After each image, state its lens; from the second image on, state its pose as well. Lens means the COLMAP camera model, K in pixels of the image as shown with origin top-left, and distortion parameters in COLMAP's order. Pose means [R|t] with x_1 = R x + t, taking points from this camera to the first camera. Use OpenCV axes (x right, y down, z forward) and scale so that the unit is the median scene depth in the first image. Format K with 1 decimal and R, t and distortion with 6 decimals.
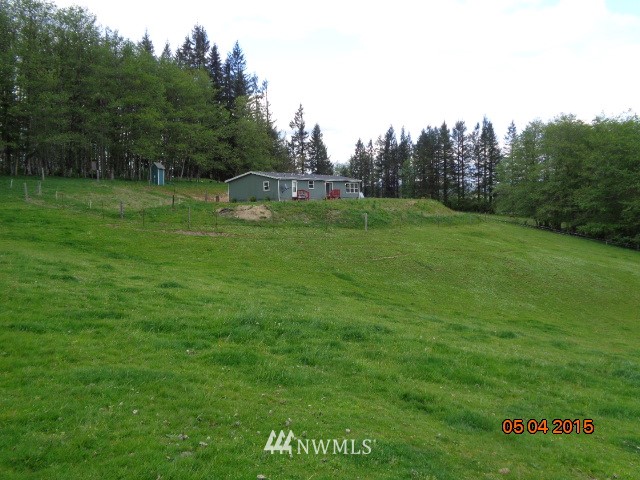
lens RADIAL K [[480.4, 0, 320.5], [0, 480.4, 239.7], [0, 0, 1]] dist [-0.008237, 0.002536]
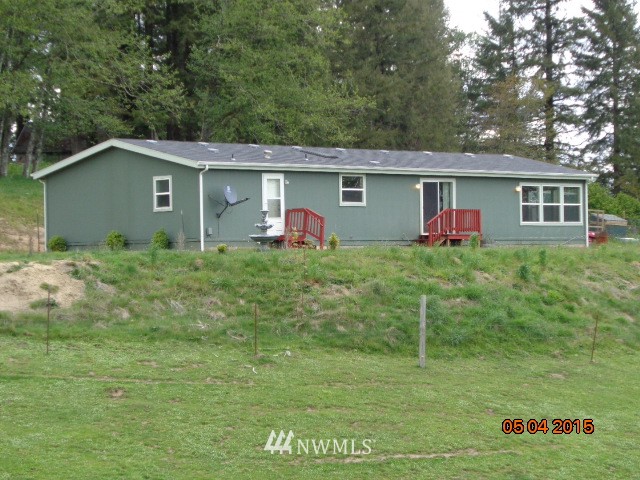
lens RADIAL K [[2021.5, 0, 319.8], [0, 2021.5, 240.0], [0, 0, 1]] dist [0.038472, 0.000000]
pose [[0.981544, 0.011529, -0.190889, 0.175306], [-0.028488, 0.995859, -0.086338, 0.008912], [0.189103, 0.090182, 0.977807, -0.081275]]
